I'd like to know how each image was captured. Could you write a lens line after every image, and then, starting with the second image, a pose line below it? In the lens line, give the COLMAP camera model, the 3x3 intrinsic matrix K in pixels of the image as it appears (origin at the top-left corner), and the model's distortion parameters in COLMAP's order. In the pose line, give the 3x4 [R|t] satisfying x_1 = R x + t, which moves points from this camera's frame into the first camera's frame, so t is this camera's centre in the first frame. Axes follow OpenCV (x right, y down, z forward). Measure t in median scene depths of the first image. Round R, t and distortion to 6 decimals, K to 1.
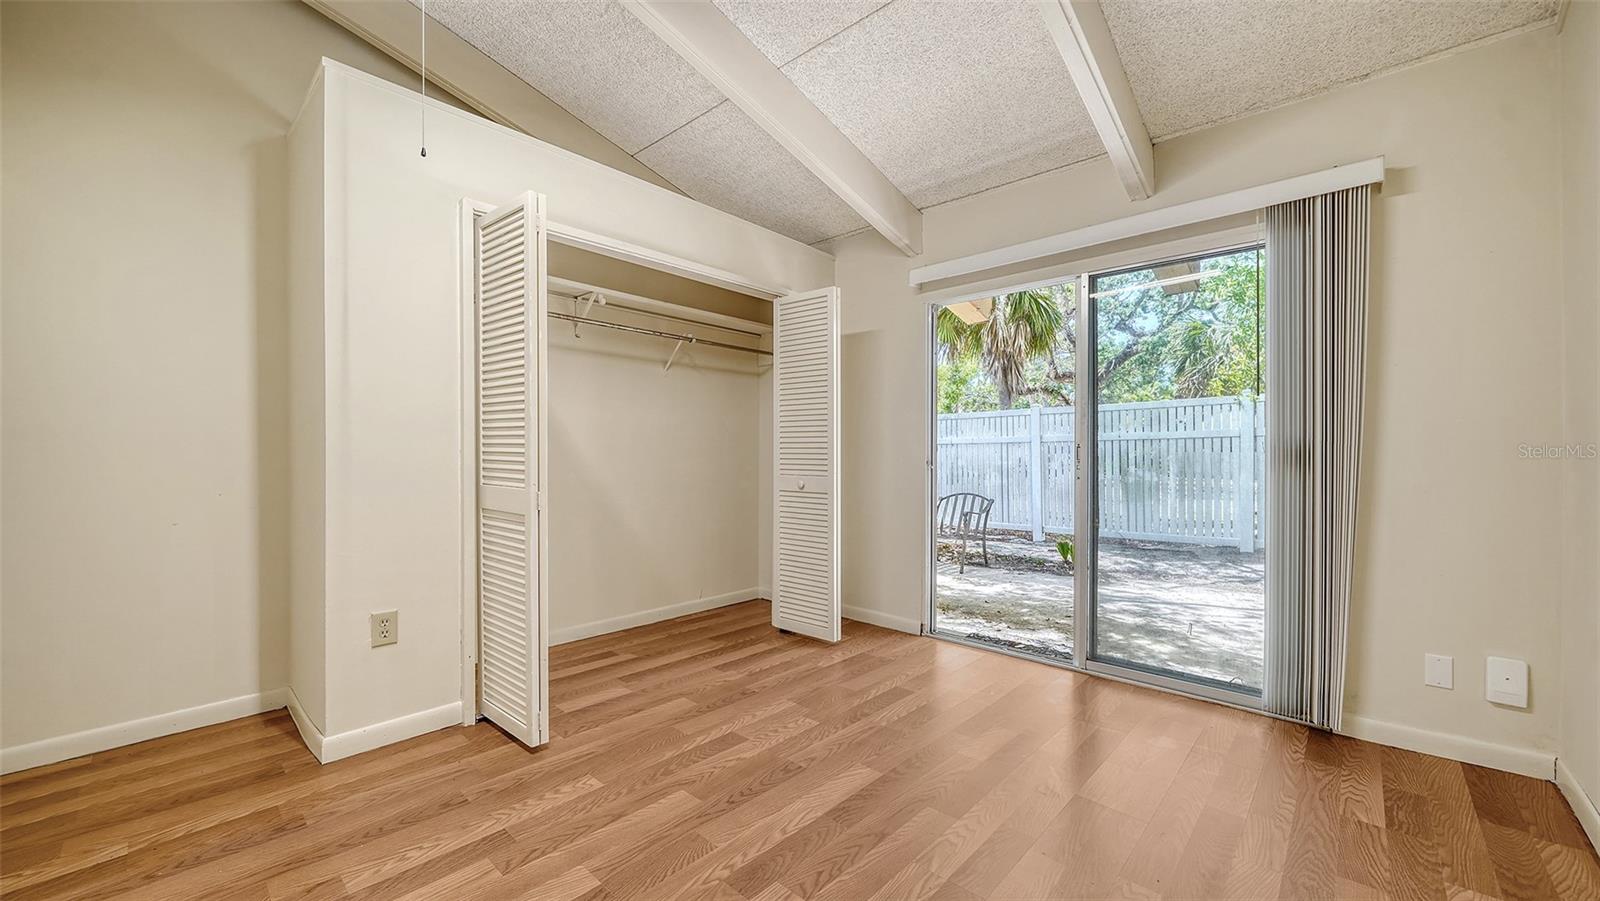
lens RADIAL K [[596.2, 0, 802.1], [0, 596.2, 467.6], [0, 0, 1]] dist [-0.006372, -0.000029]
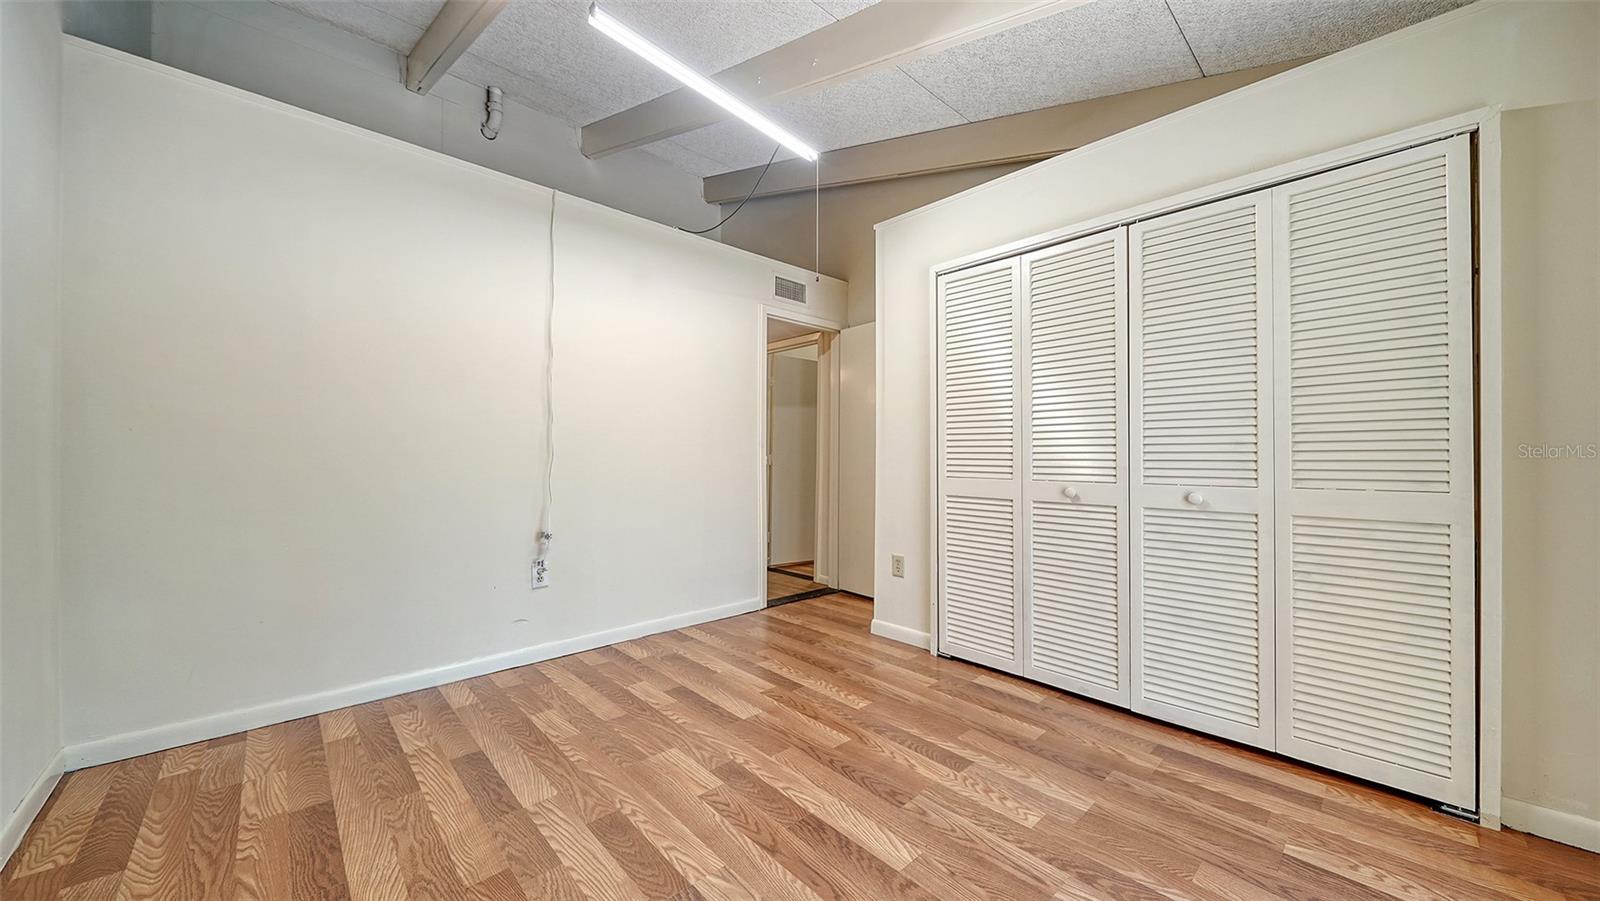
lens RADIAL K [[552.3, 0, 789.1], [0, 552.3, 453.4], [0, 0, 1]] dist [0.001835, 0.000043]
pose [[-0.077047, -0.006700, -0.997005, 0.820328], [-0.015896, 0.999859, -0.005490, -0.013416], [0.996901, 0.015426, -0.077143, 0.869205]]
